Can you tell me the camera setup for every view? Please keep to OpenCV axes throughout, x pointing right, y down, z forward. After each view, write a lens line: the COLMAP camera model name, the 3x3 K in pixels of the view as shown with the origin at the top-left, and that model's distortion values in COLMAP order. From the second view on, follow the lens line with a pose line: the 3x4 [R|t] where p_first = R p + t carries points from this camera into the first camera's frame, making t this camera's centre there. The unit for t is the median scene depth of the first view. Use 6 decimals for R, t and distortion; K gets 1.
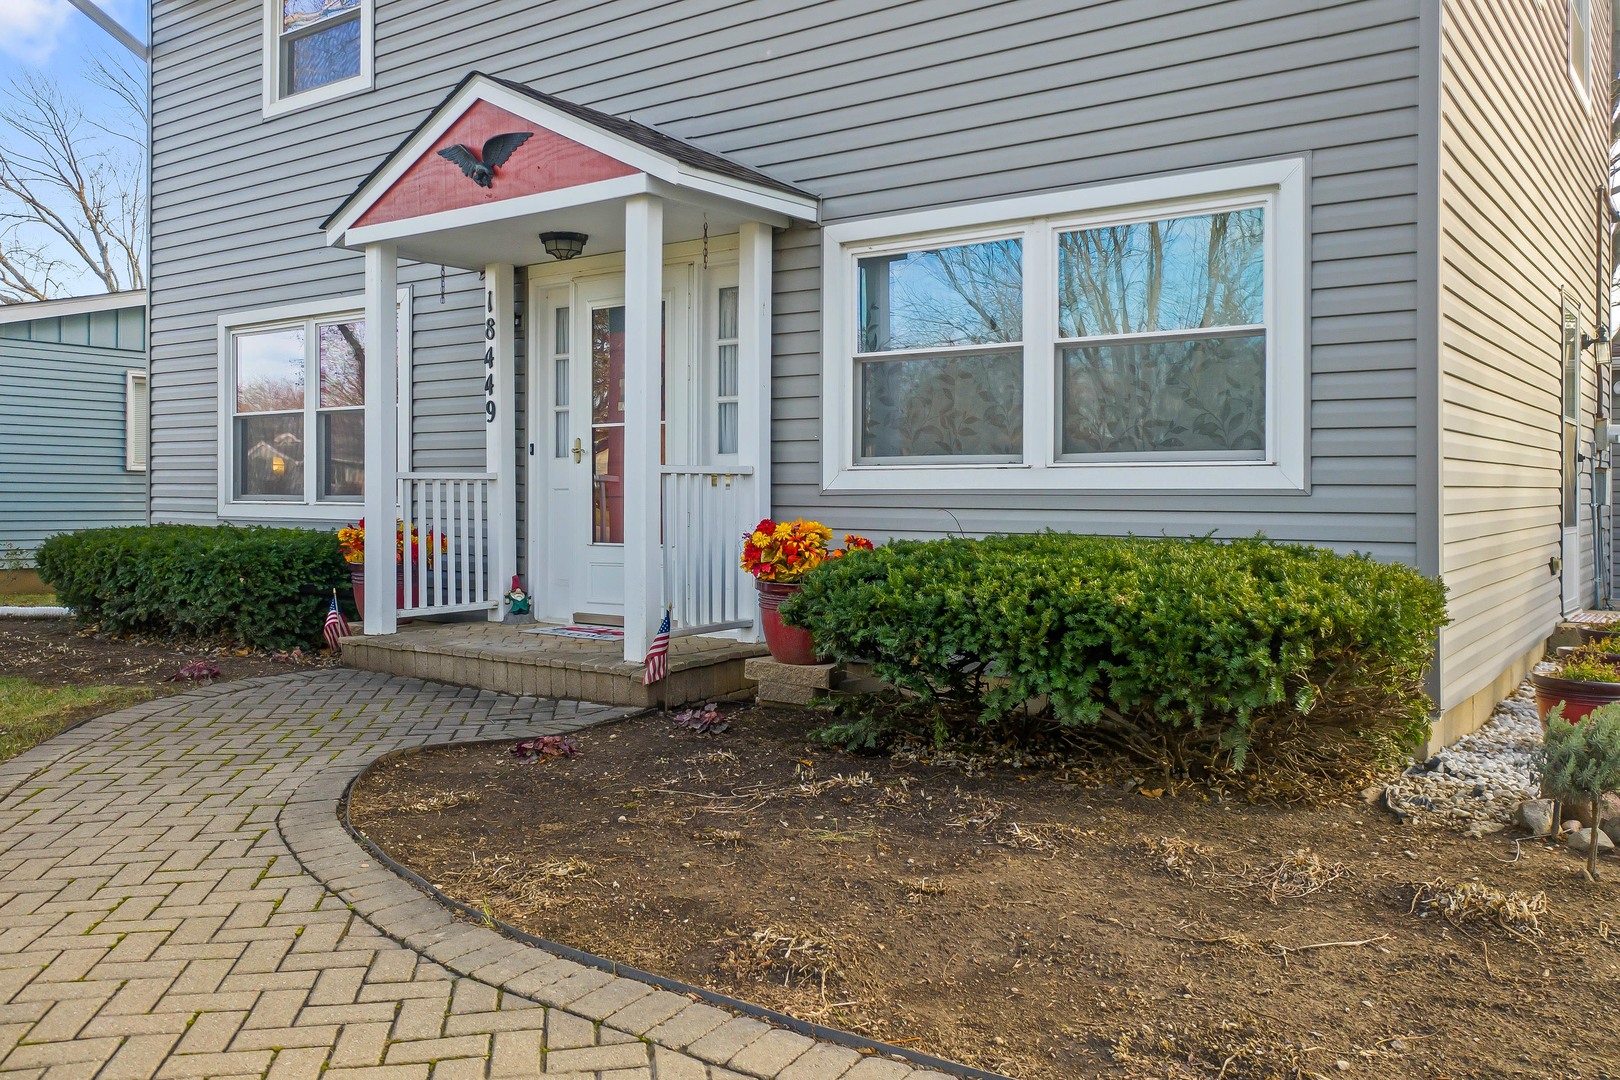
lens RADIAL K [[1307.0, 0, 810.5], [0, 1307.0, 495.9], [0, 0, 1]] dist [-0.009878, -0.008895]
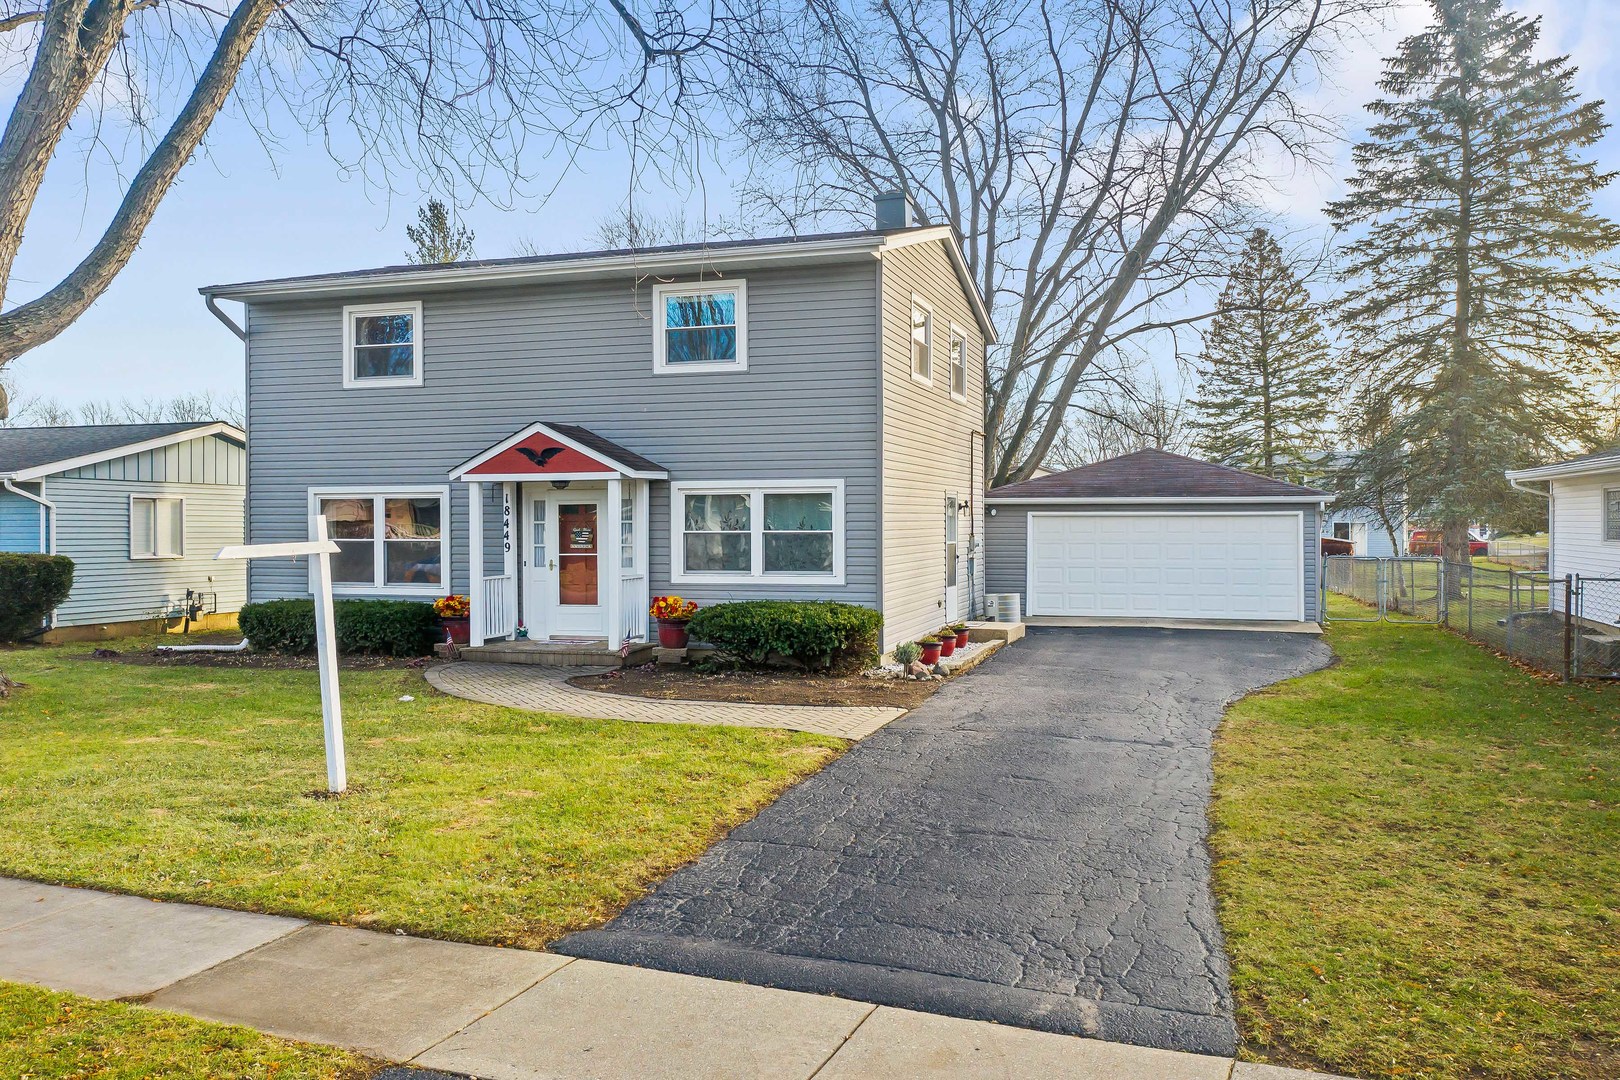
lens RADIAL K [[1307.0, 0, 810.5], [0, 1307.0, 495.9], [0, 0, 1]] dist [-0.009878, -0.008895]
pose [[0.948291, -0.000645, 0.317403, -0.559402], [0.008012, 0.999728, -0.021906, -0.120155], [-0.317302, 0.023316, 0.948038, -1.572707]]
